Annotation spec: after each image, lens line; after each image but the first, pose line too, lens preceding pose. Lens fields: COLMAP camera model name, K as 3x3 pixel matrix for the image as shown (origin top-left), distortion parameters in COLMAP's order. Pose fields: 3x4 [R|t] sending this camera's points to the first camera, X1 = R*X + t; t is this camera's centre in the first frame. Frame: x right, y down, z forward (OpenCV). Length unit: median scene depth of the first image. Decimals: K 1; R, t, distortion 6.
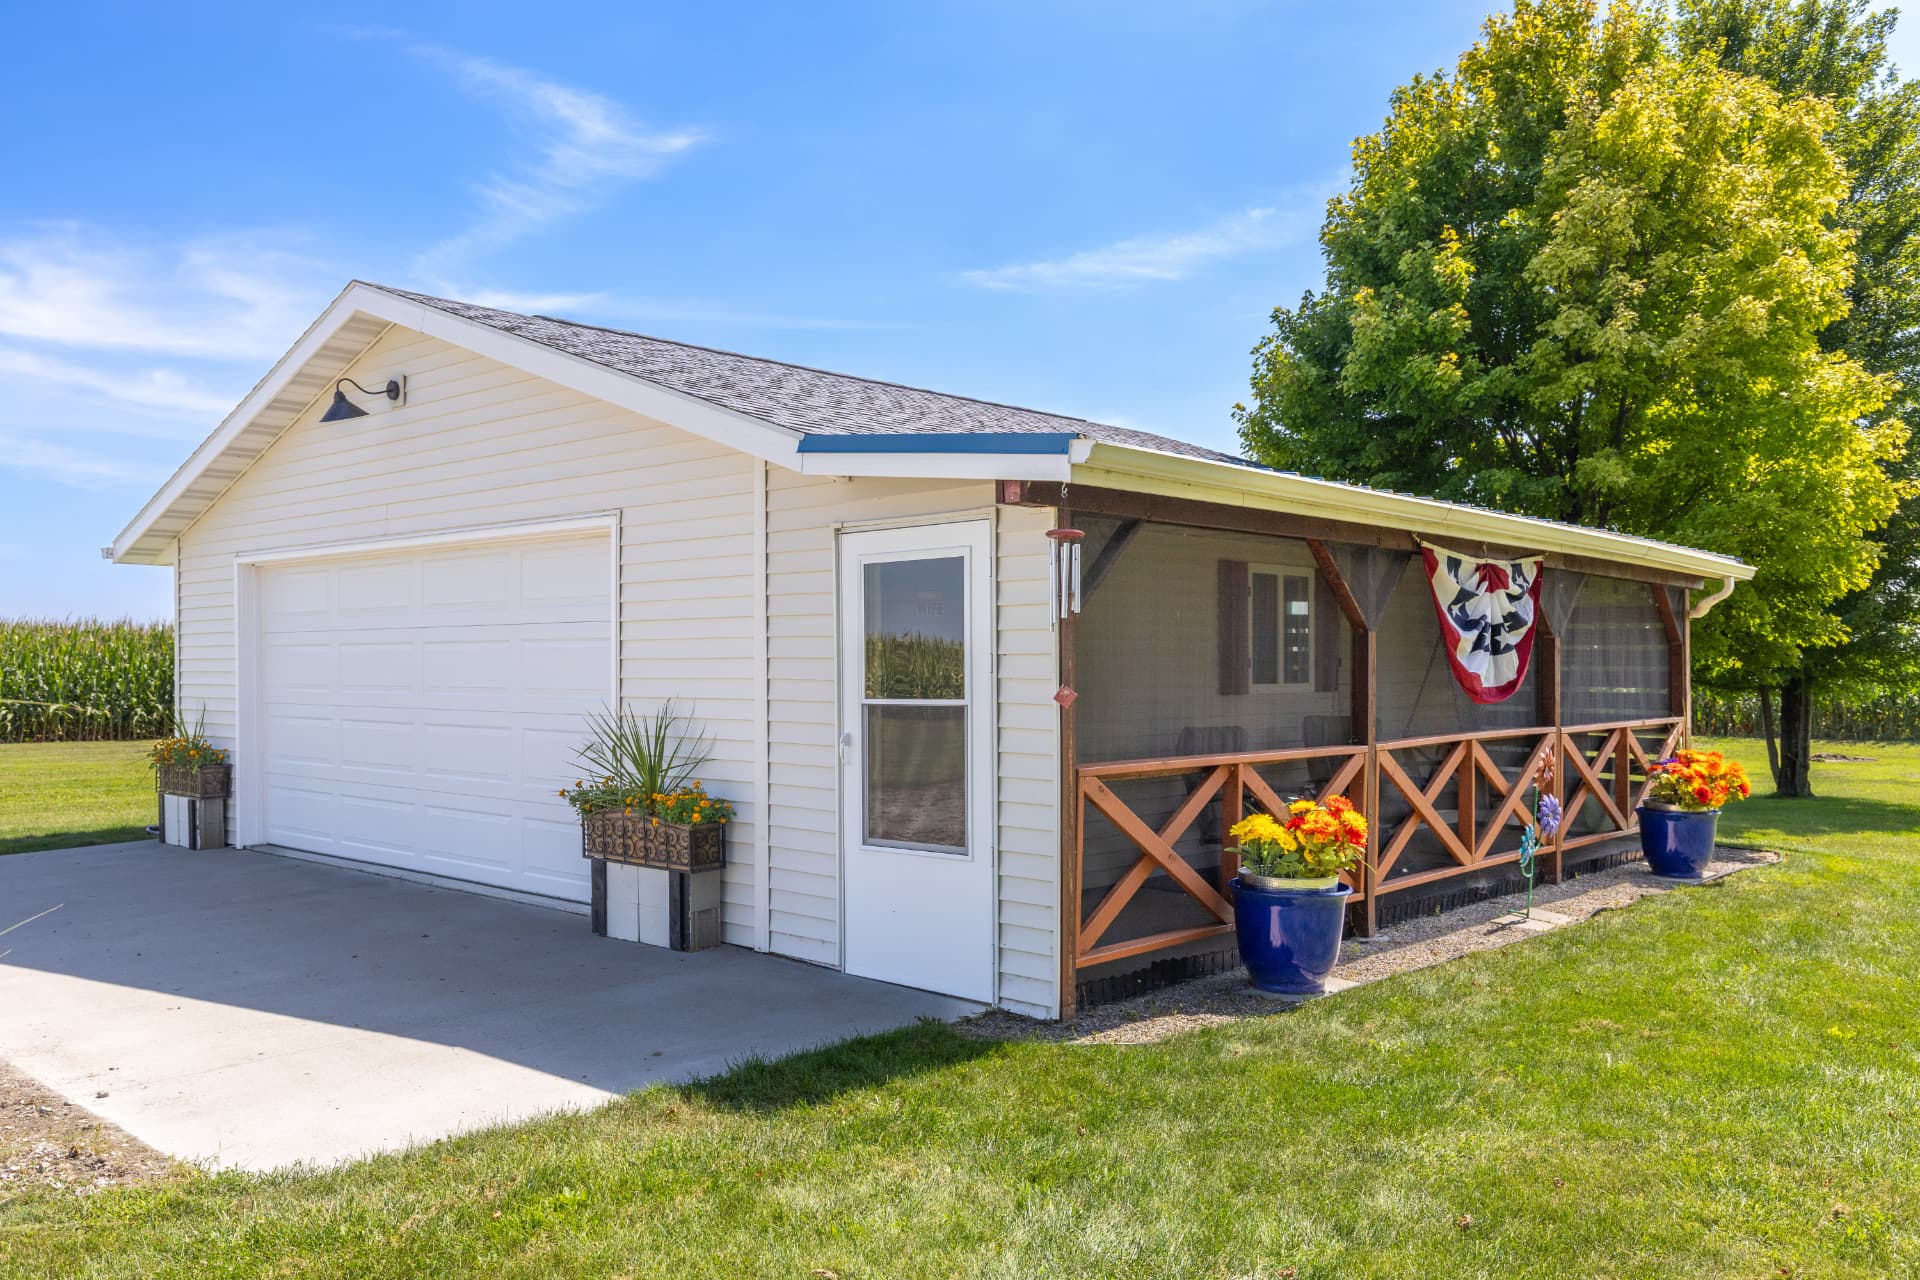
lens RADIAL K [[1491.8, 0, 963.5], [0, 1491.8, 658.9], [0, 0, 1]] dist [0.001103, 0.010469]
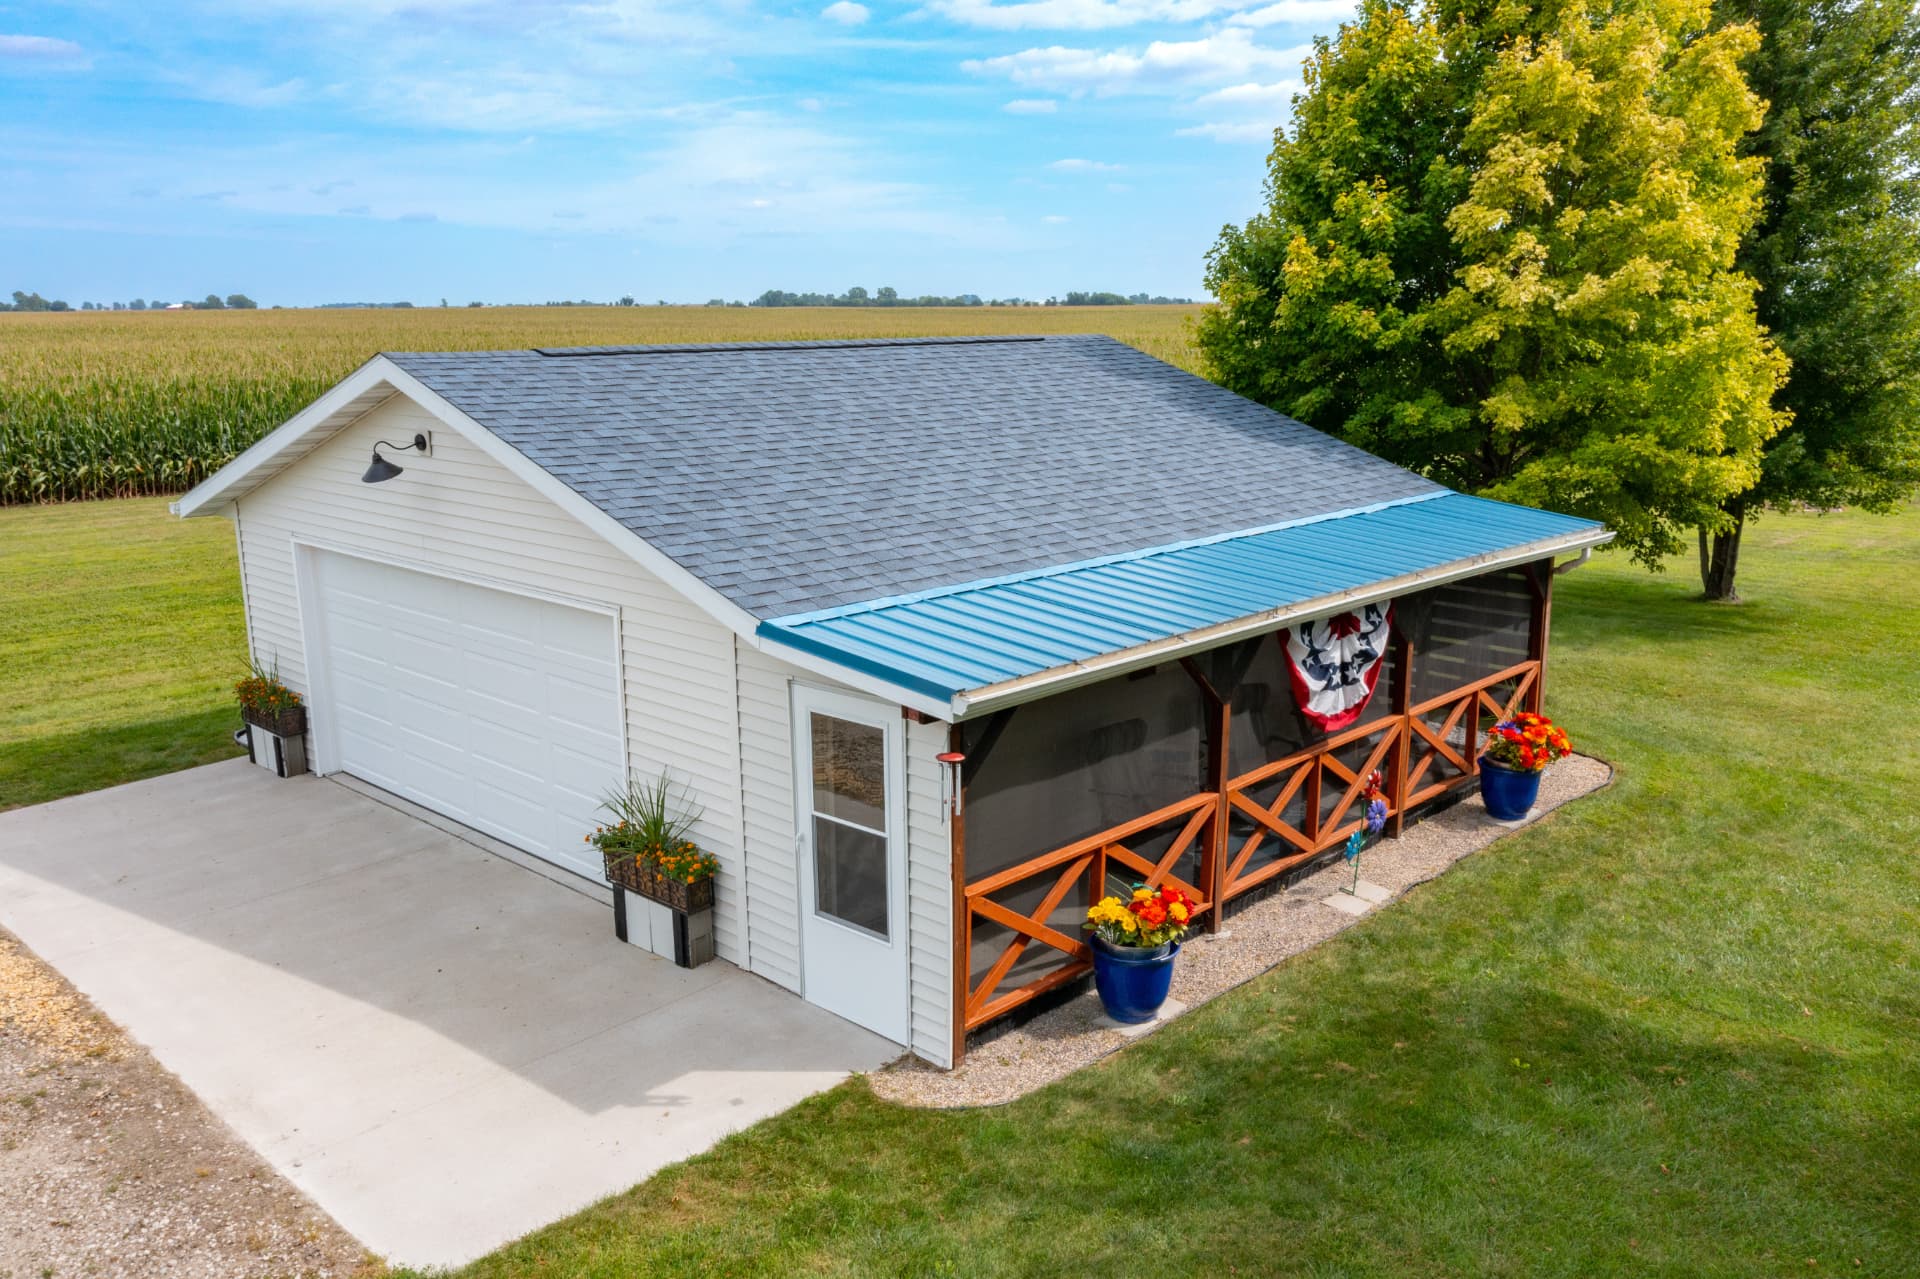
lens RADIAL K [[1491.8, 0, 971.1], [0, 1491.8, 653.9], [0, 0, 1]] dist [0.001103, 0.010469]
pose [[0.999984, 0.000668, -0.005685, 0.059392], [0.000616, 0.974822, 0.222984, -0.299114], [0.005691, -0.222984, 0.974806, -0.186595]]
